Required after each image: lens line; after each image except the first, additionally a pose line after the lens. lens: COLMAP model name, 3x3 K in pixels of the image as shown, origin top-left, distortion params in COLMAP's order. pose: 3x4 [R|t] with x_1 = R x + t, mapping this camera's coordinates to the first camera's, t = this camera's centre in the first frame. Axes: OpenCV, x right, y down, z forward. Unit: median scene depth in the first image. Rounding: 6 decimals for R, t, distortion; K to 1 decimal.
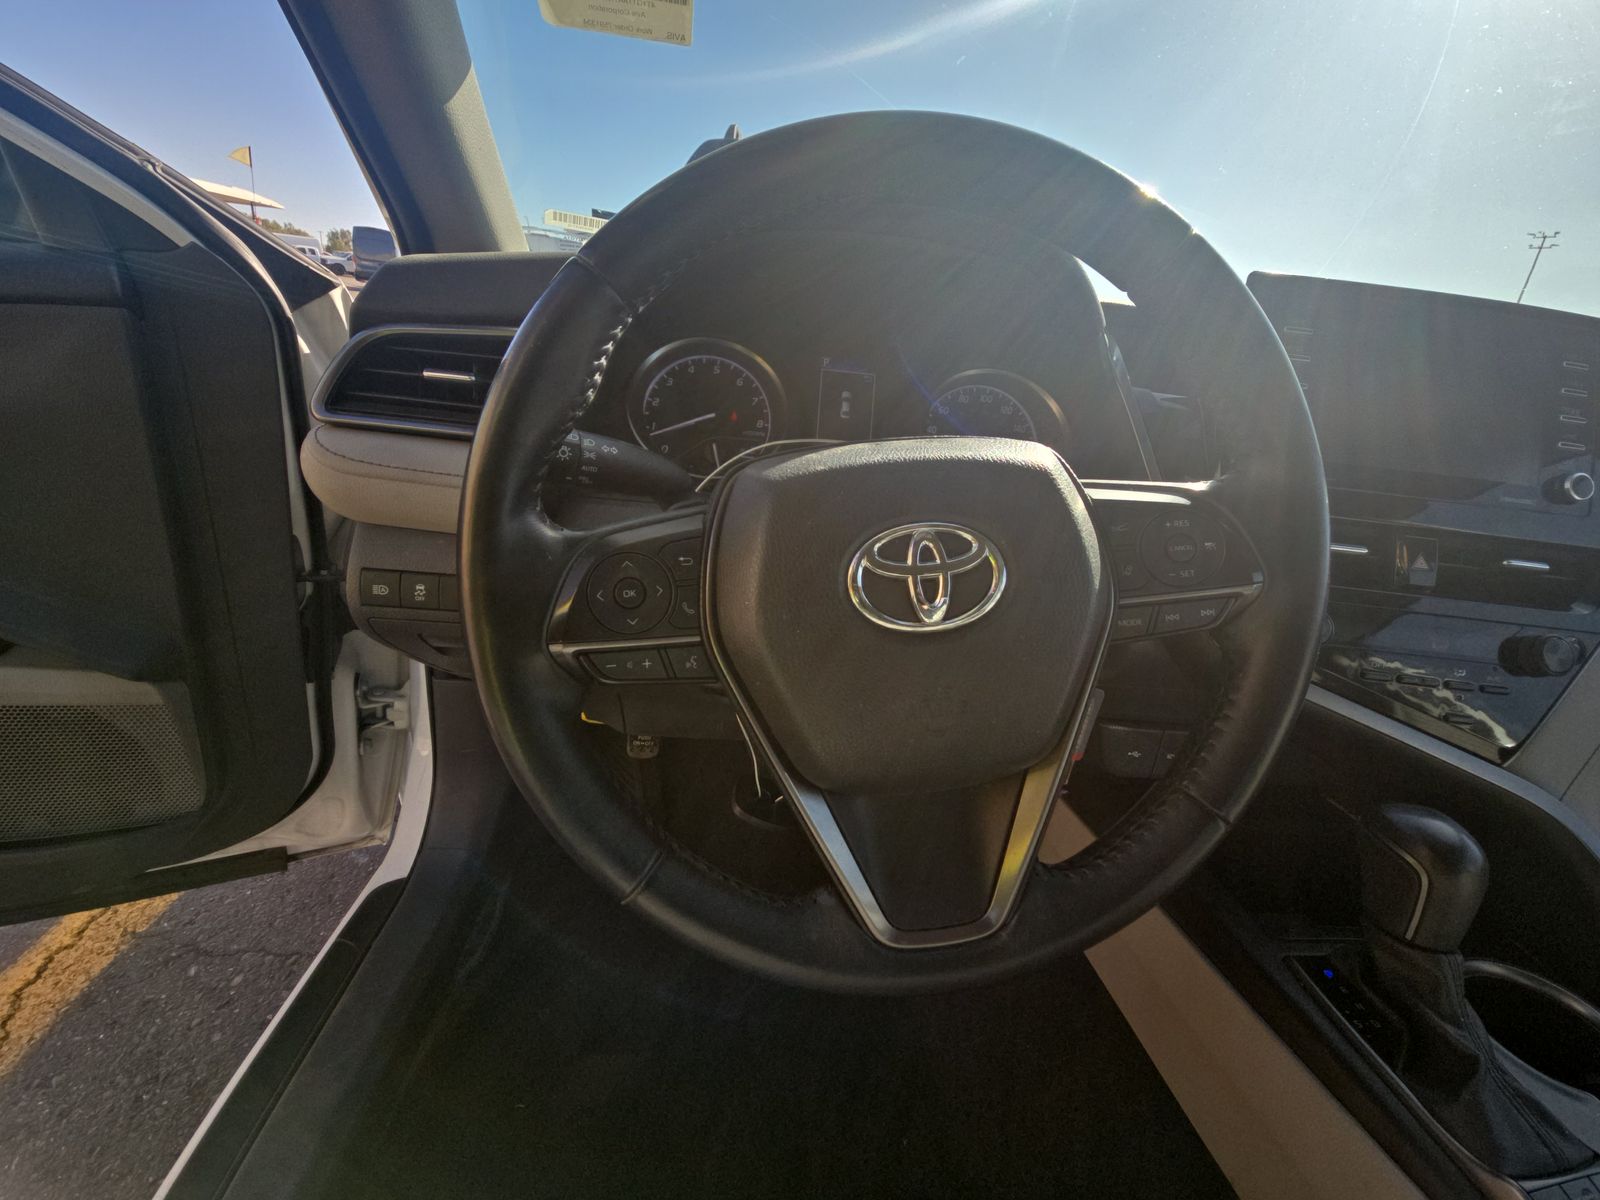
lens RADIAL K [[633.7, 0, 802.0], [0, 633.7, 593.9], [0, 0, 1]] dist [-0.001799, 0.000223]
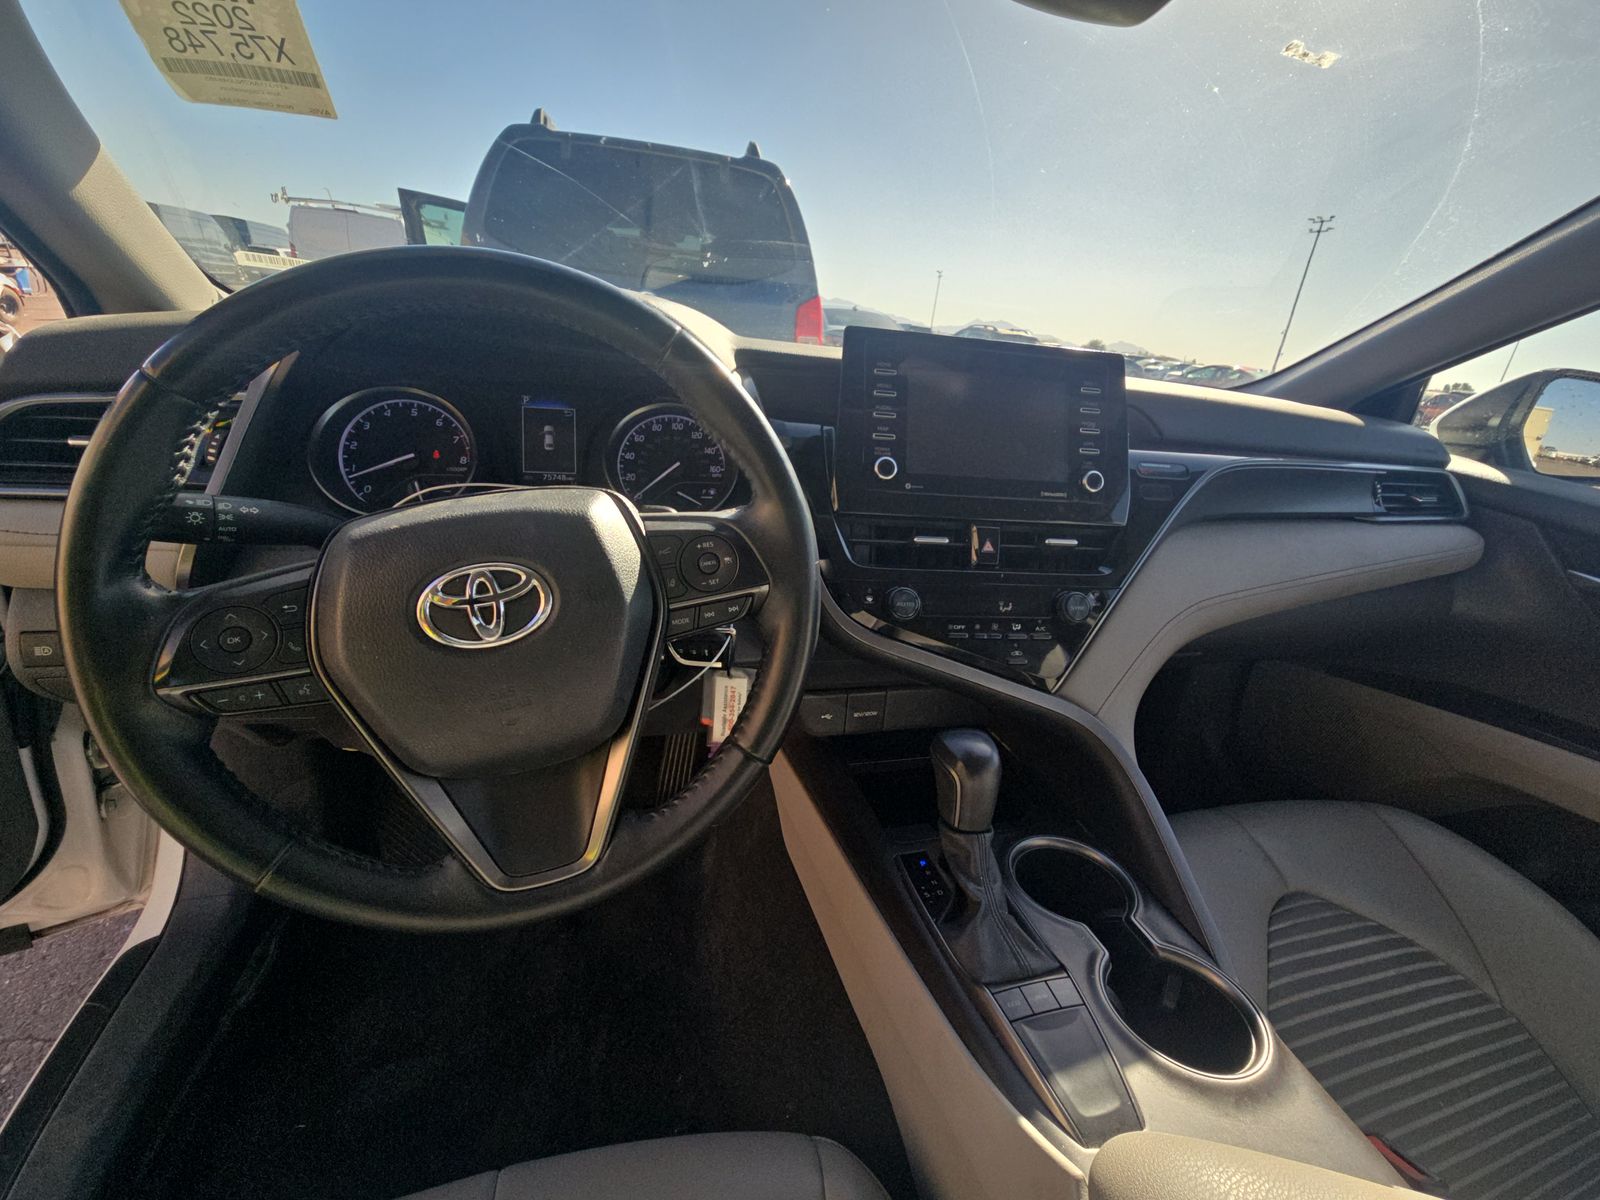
lens RADIAL K [[644.5, 0, 800.0], [0, 644.5, 600.0], [0, 0, 1]] dist [0.014939, -0.011370]
pose [[0.979897, -0.090865, 0.177608, 0.462196], [0.087315, 0.995795, 0.027722, -0.013530], [-0.179380, -0.011657, 0.983711, -0.334779]]
